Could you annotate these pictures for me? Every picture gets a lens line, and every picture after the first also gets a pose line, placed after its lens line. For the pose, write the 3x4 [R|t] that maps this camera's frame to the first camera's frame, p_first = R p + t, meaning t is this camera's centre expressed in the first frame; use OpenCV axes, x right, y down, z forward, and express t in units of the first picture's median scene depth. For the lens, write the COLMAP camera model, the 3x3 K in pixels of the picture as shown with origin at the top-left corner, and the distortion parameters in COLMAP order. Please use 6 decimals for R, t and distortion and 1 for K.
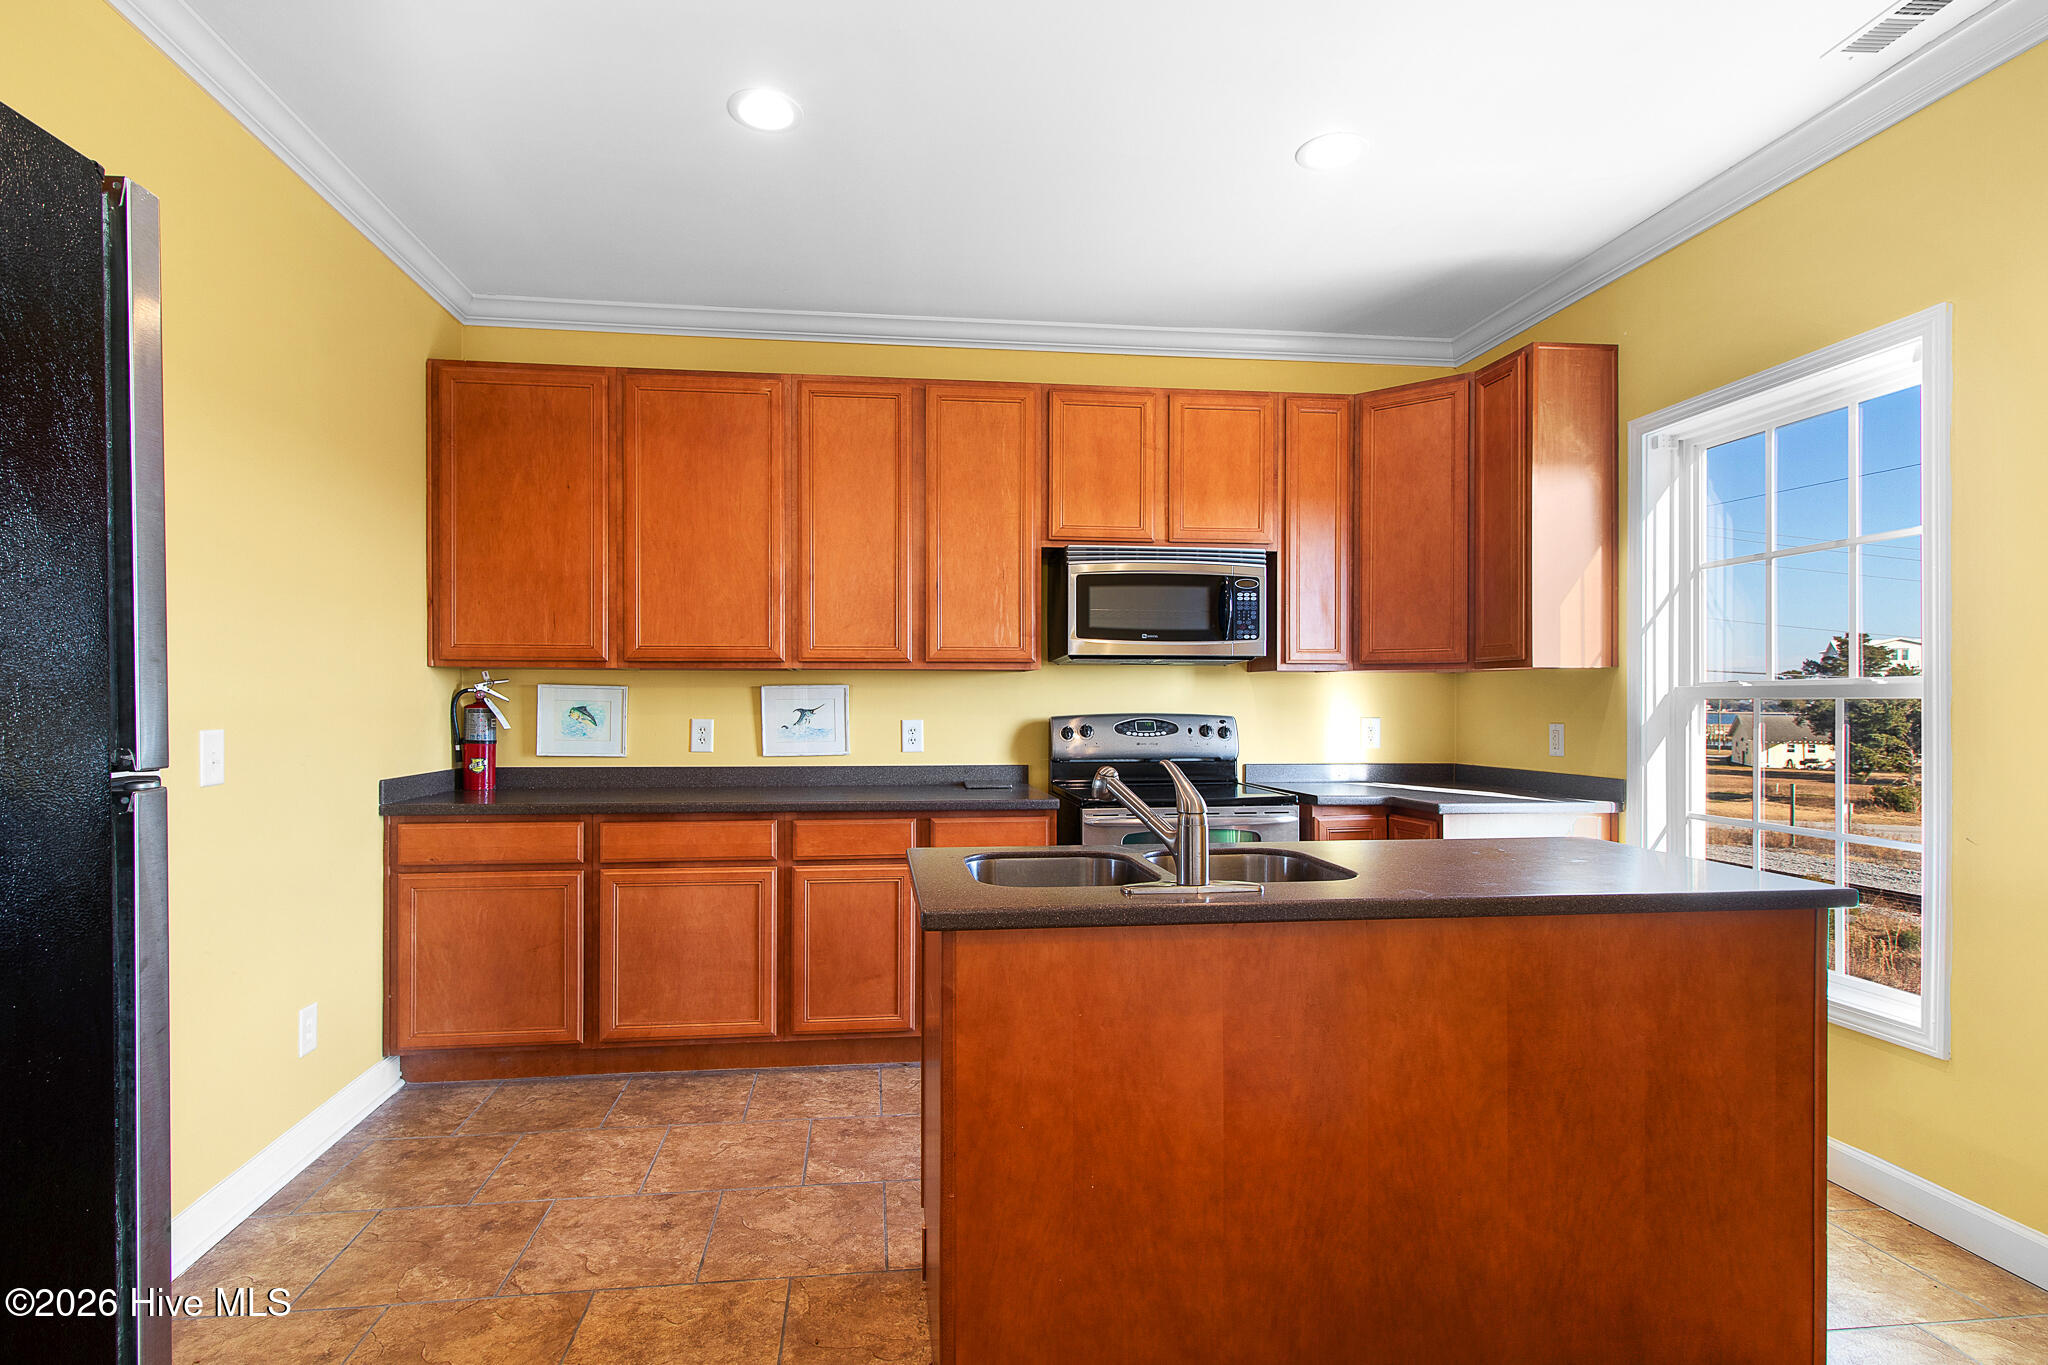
lens RADIAL K [[965.9, 0, 1020.3], [0, 965.9, 700.2], [0, 0, 1]] dist [-0.002039, -0.000291]
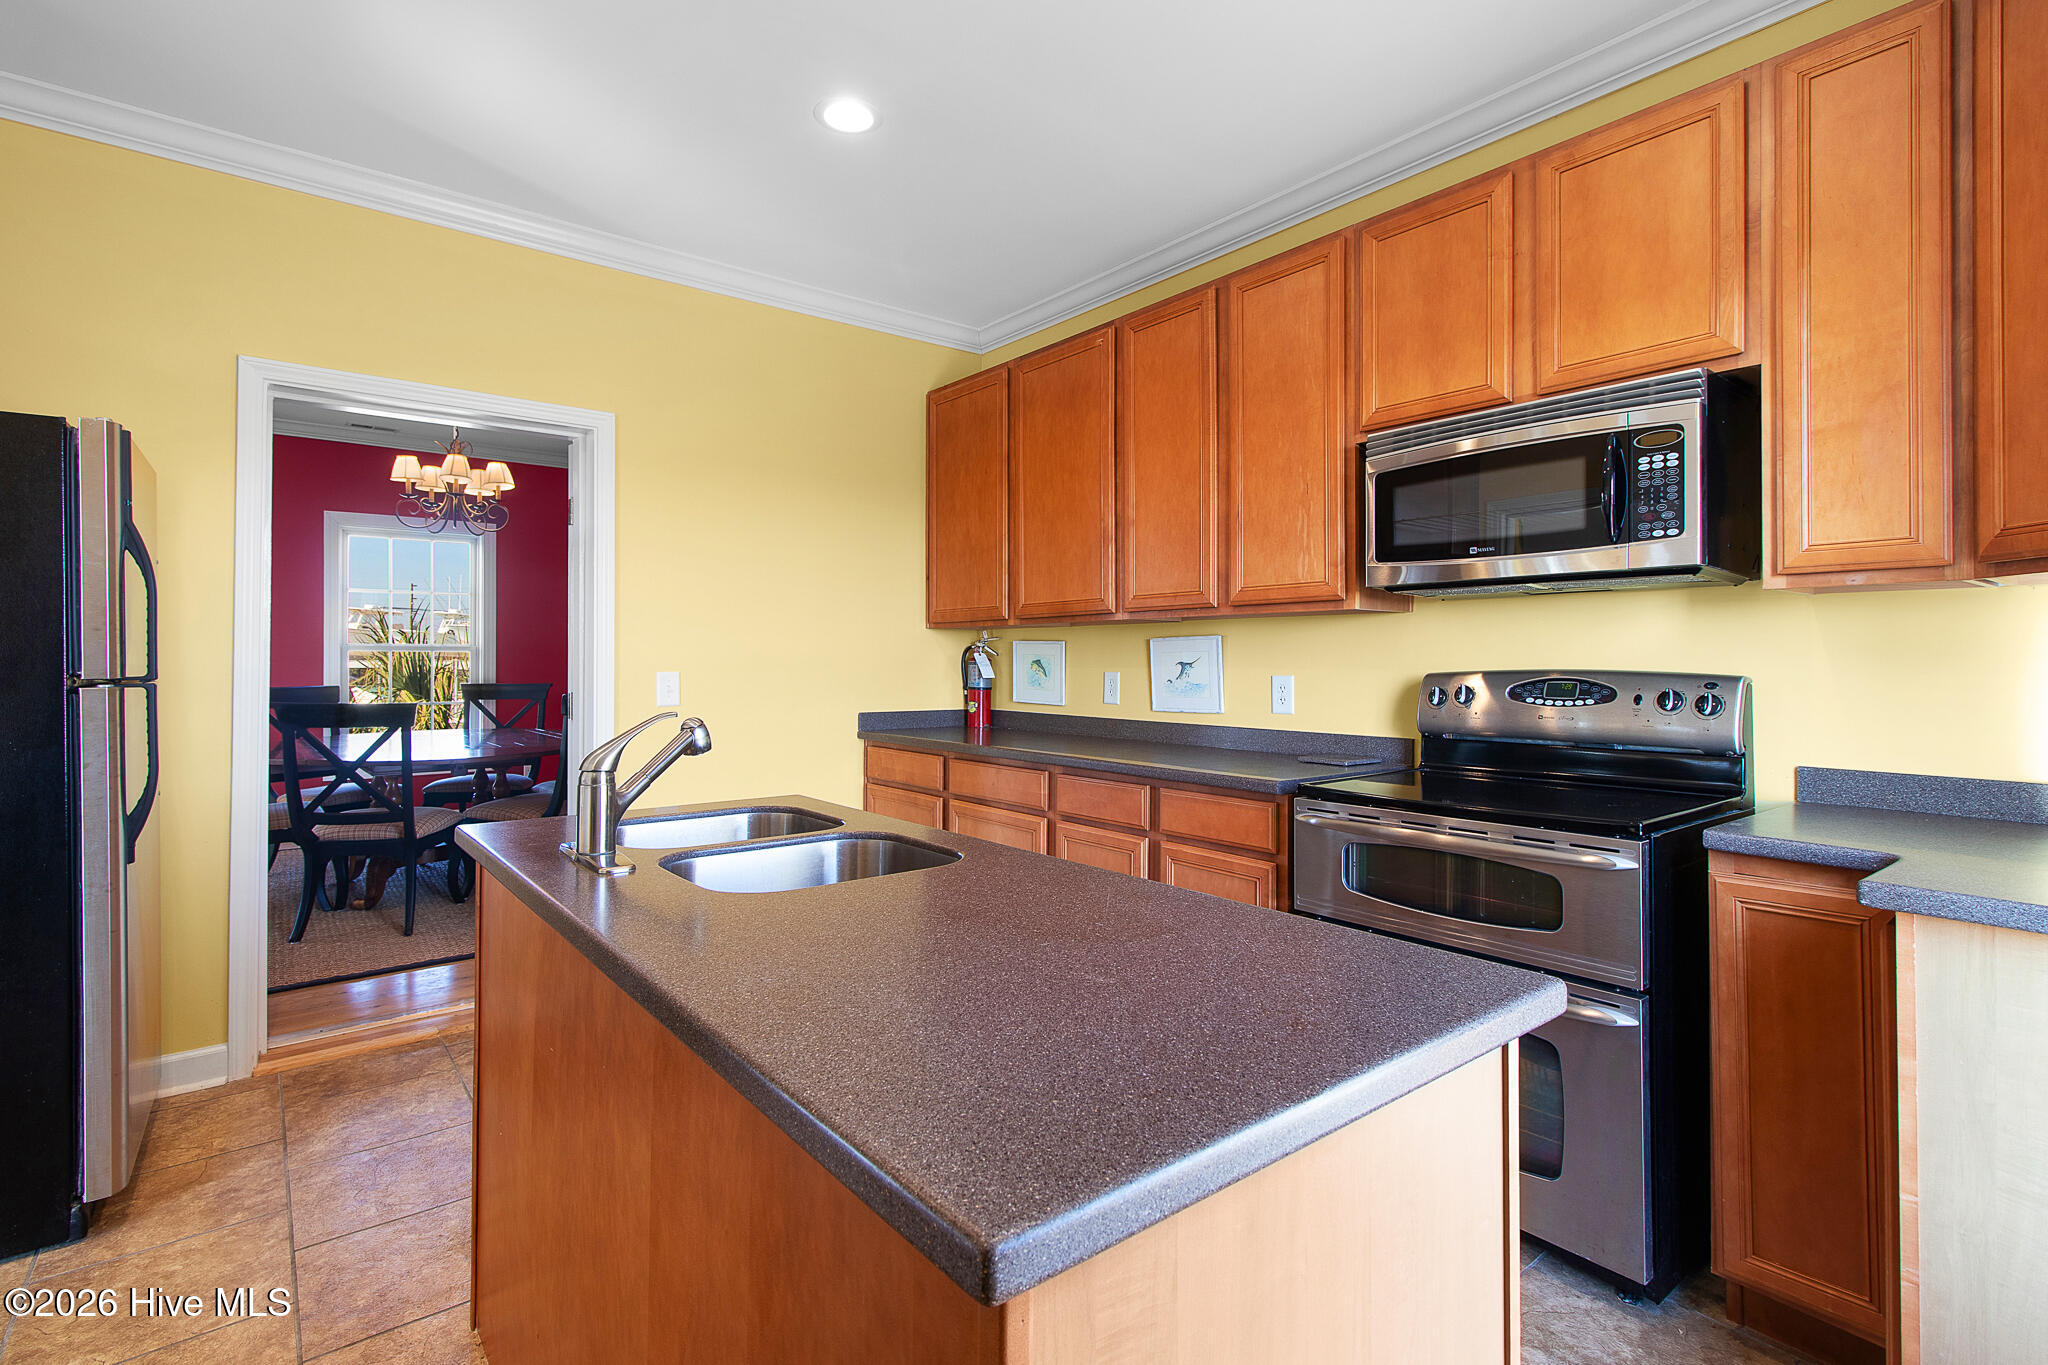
lens RADIAL K [[971.3, 0, 1023.7], [0, 971.3, 651.2], [0, 0, 1]] dist [0.001406, -0.000140]
pose [[0.524623, -0.009219, -0.851284, 0.524981], [0.002804, 0.999955, -0.009101, 0.006939], [0.851330, 0.002388, 0.524626, 0.394434]]
